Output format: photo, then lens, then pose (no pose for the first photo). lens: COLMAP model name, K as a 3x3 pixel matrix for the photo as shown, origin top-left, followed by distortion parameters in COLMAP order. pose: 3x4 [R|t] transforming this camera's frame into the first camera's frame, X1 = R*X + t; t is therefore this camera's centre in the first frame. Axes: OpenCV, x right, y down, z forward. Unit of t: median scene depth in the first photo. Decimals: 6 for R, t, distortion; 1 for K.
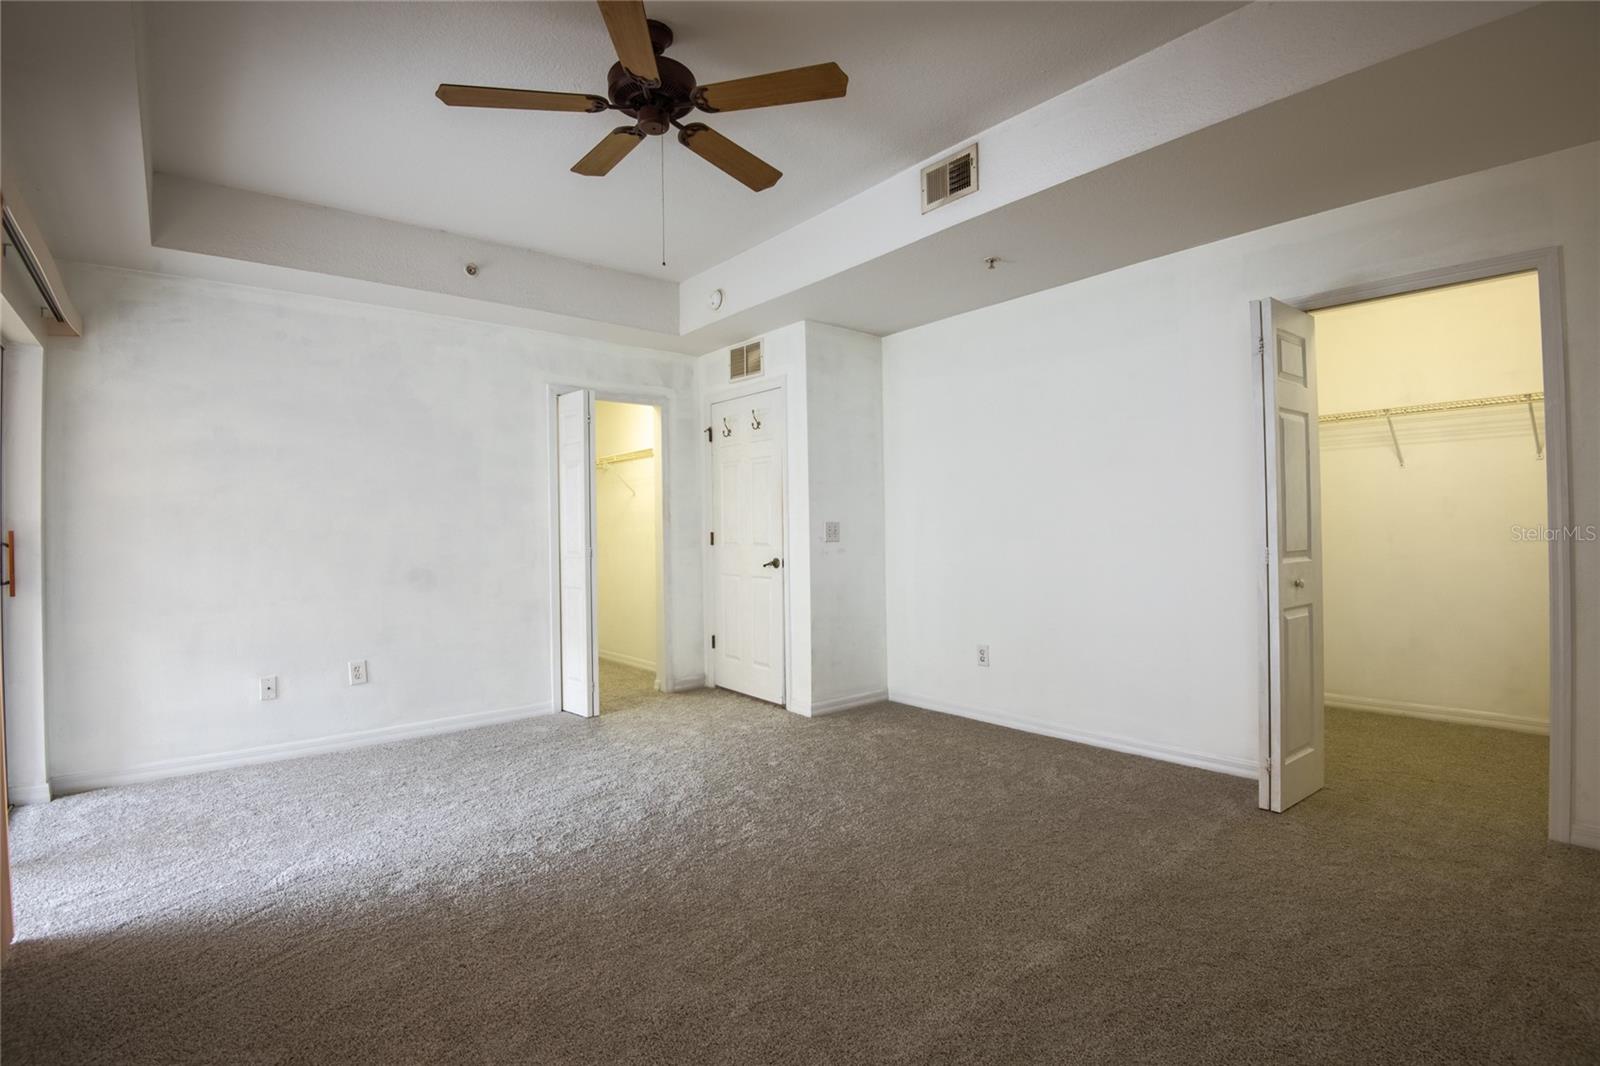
lens RADIAL K [[732.0, 0, 800.0], [0, 732.0, 533.0], [0, 0, 1]] dist [-0.042603, -0.000099]
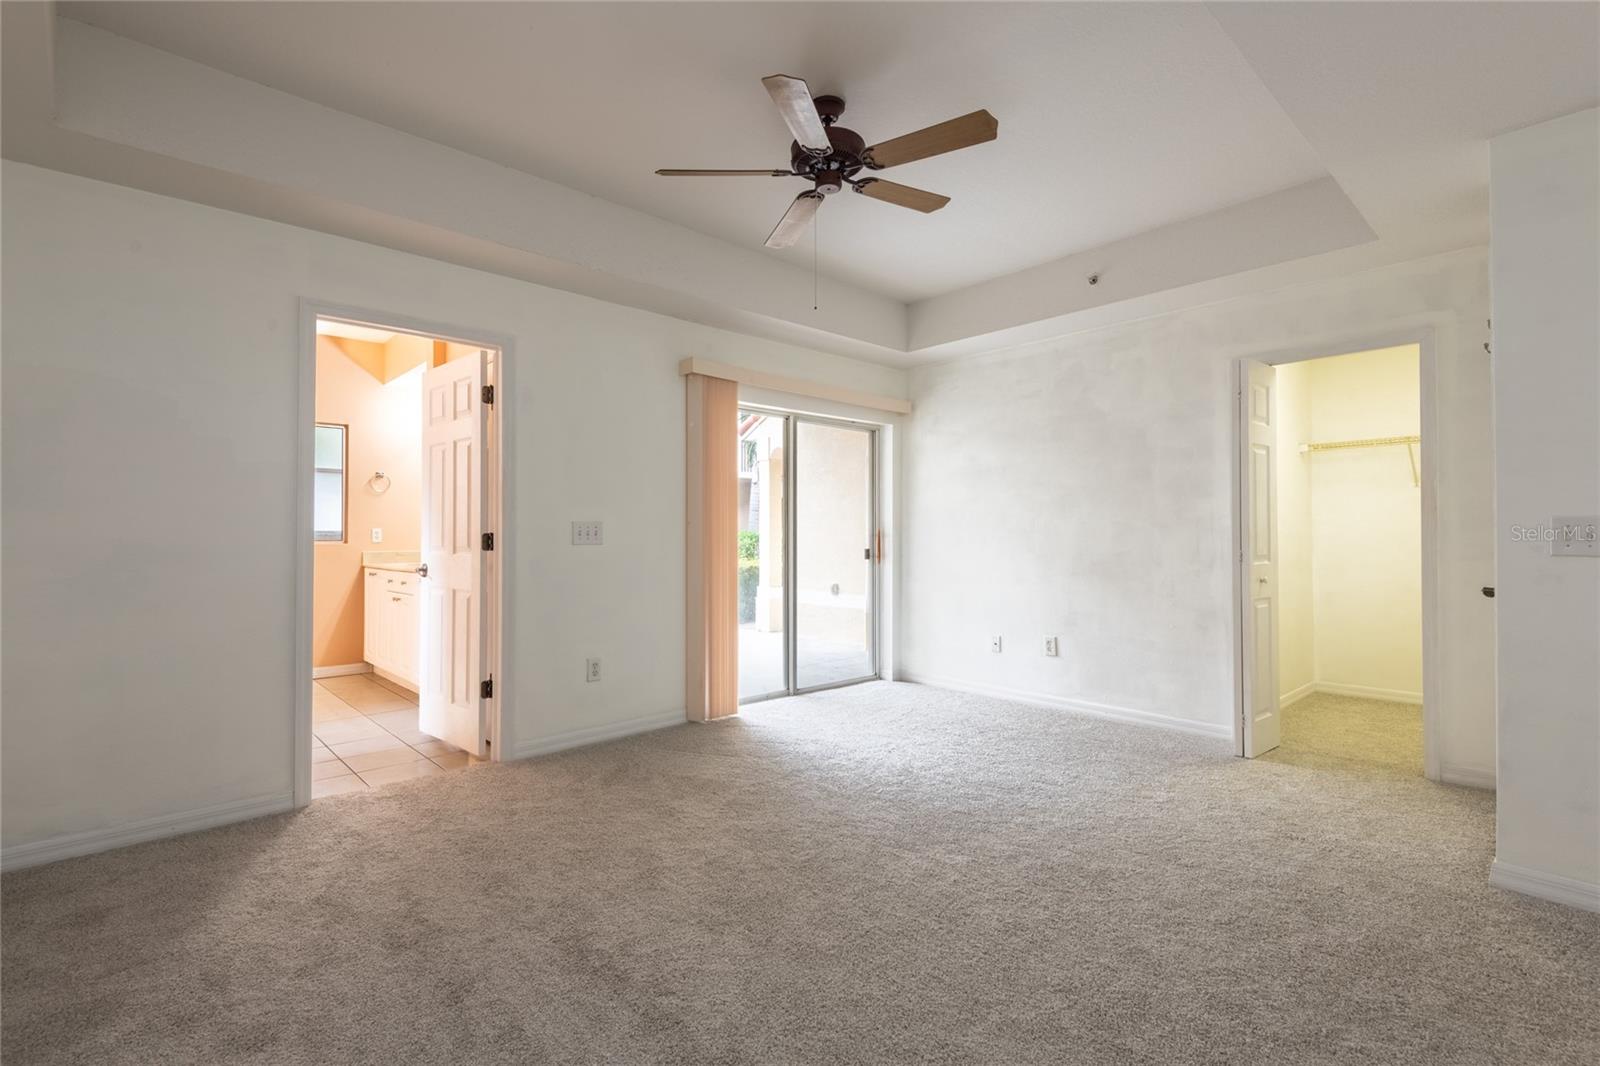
lens RADIAL K [[737.7, 0, 801.1], [0, 737.7, 527.1], [0, 0, 1]] dist [0.025865, -0.012922]
pose [[0.038534, 0.008471, -0.999221, 0.646841], [0.002414, 0.999960, 0.008570, -0.018133], [0.999254, -0.002742, 0.038512, 0.571075]]
